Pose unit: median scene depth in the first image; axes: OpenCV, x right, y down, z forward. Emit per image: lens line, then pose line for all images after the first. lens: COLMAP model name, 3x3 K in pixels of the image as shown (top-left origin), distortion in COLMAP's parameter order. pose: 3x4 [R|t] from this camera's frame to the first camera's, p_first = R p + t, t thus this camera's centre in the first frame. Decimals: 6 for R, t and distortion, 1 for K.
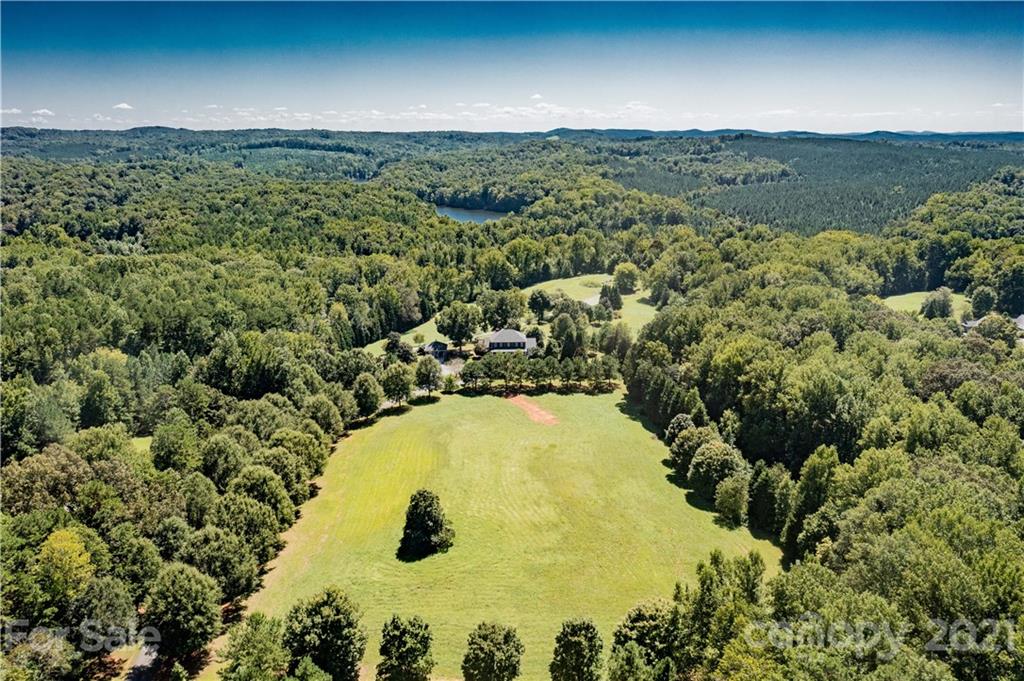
lens RADIAL K [[805.2, 0, 512.0], [0, 805.2, 340.5], [0, 0, 1]] dist [-0.000985, -0.000656]
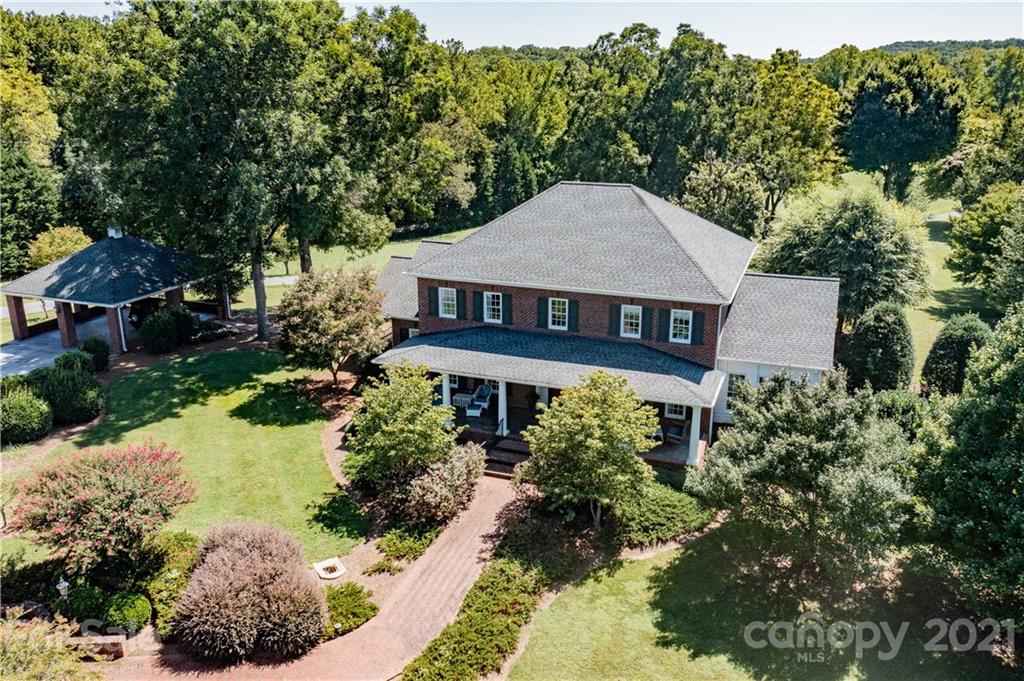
lens RADIAL K [[805.2, 0, 512.0], [0, 805.2, 340.5], [0, 0, 1]] dist [-0.000985, -0.000656]
pose [[0.921024, 0.122216, -0.369835, 0.018722], [-0.099881, 0.991856, 0.079028, 0.000506], [0.376481, -0.035847, 0.925730, 0.551859]]
